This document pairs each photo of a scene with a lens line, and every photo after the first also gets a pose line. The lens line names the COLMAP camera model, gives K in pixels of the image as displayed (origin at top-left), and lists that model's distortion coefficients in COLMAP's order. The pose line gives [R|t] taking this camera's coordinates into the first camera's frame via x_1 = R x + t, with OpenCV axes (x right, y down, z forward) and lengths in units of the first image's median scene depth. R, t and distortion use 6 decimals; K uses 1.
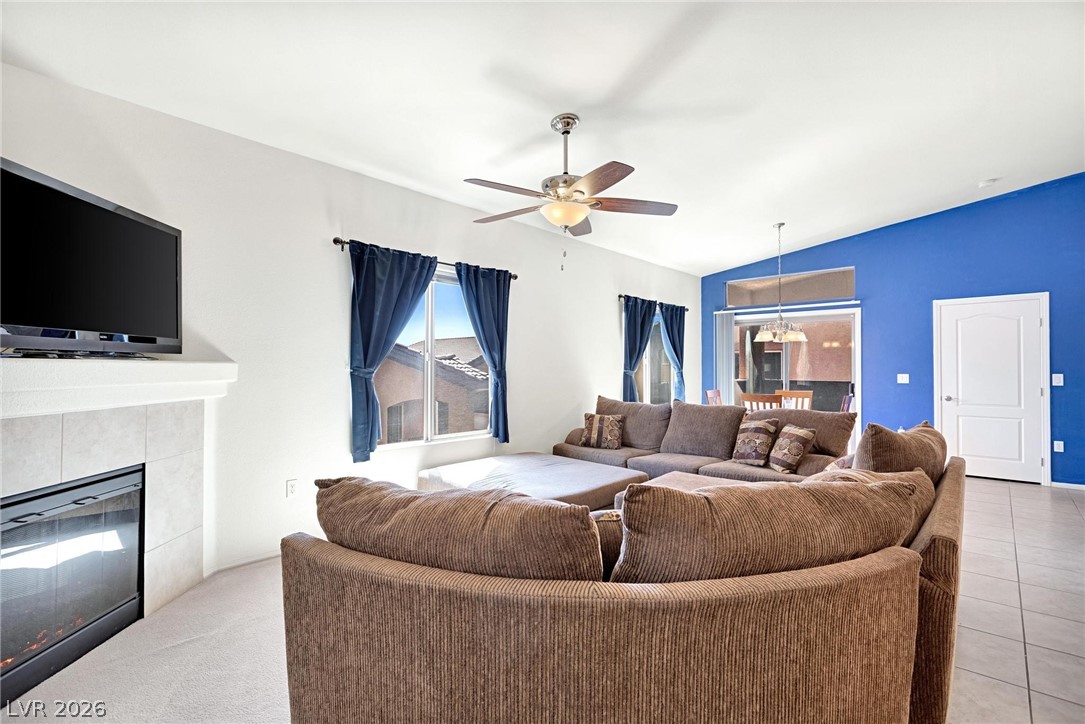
lens RADIAL K [[507.3, 0, 535.2], [0, 507.3, 362.4], [0, 0, 1]] dist [0.003383, -0.001985]
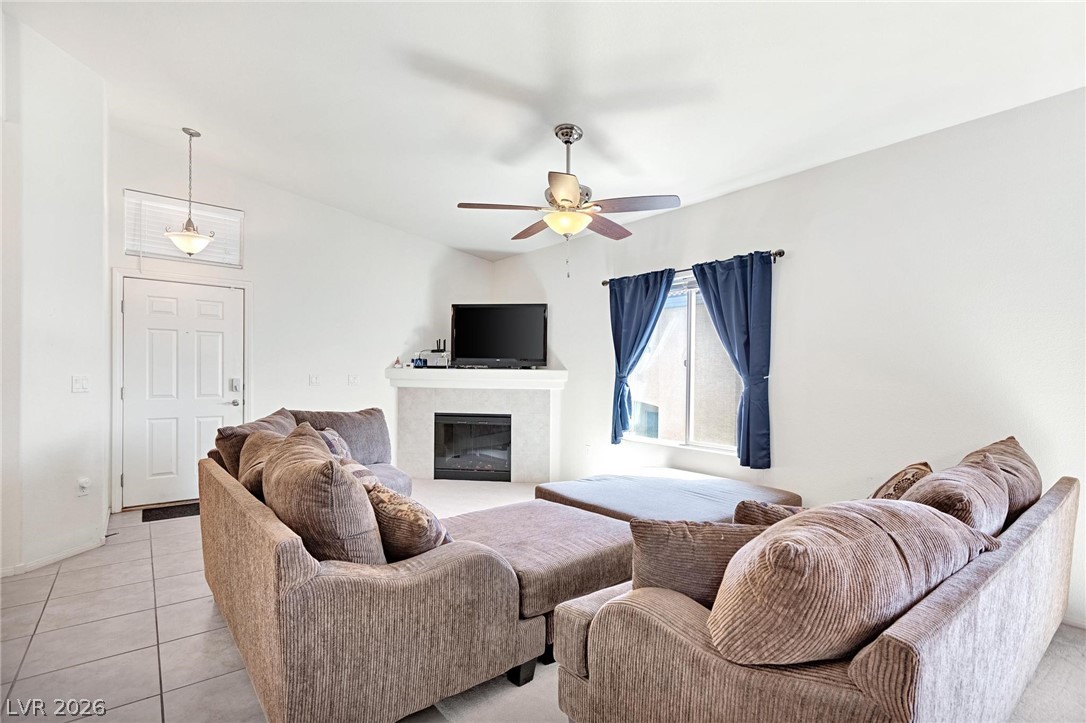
lens RADIAL K [[506.1, 0, 543.1], [0, 506.1, 385.2], [0, 0, 1]] dist [-0.002899, -0.000150]
pose [[-0.155638, 0.026111, -0.987469, 1.137540], [0.009785, 0.999642, 0.024890, 0.006988], [0.987766, -0.005788, -0.155838, 1.164691]]
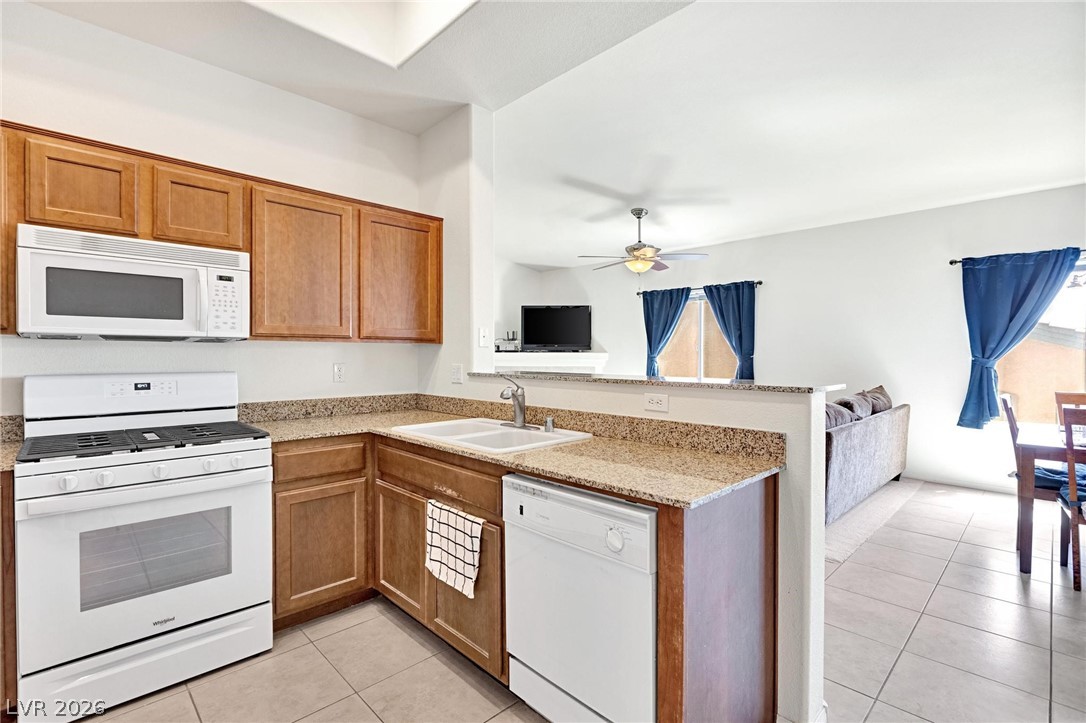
lens RADIAL K [[507.8, 0, 535.6], [0, 507.8, 358.4], [0, 0, 1]] dist [0.003383, -0.001985]
pose [[-0.072797, 0.009043, -0.997306, 1.891889], [0.016611, 0.999831, 0.007854, 0.000887], [0.997208, -0.015994, -0.072935, 0.809959]]
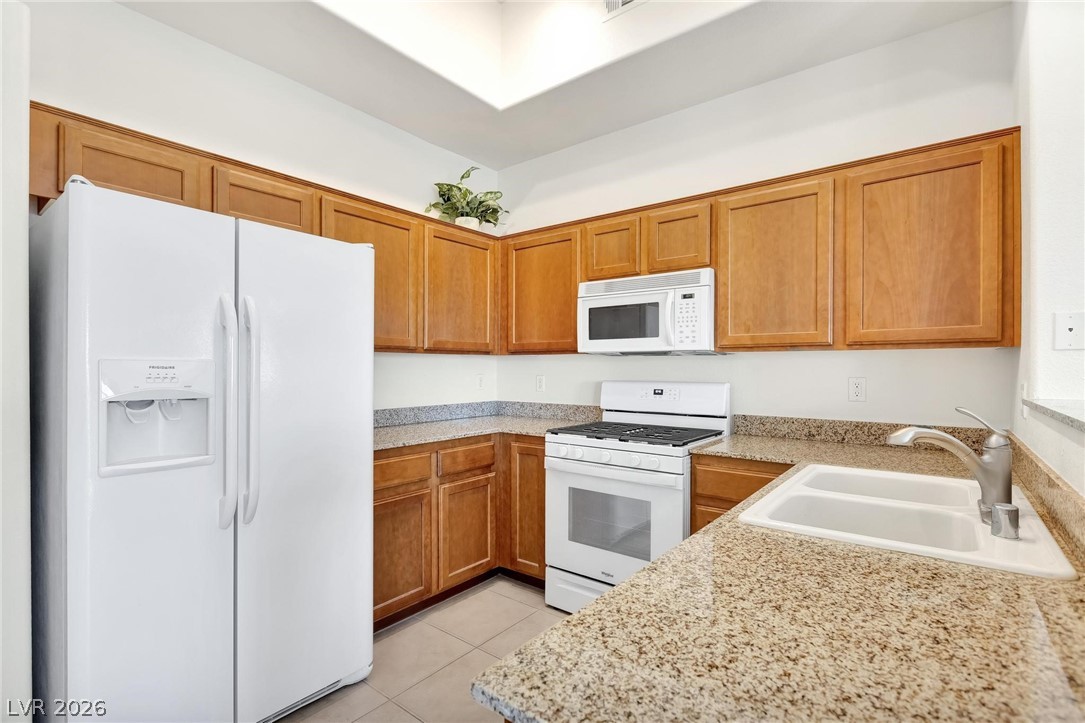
lens RADIAL K [[507.3, 0, 548.9], [0, 507.3, 369.4], [0, 0, 1]] dist [0.003383, -0.001985]
pose [[-0.996850, 0.000129, -0.079313, 1.480218], [0.001494, 0.999852, -0.017146, 0.011712], [0.079299, -0.017210, -0.996702, 1.080106]]
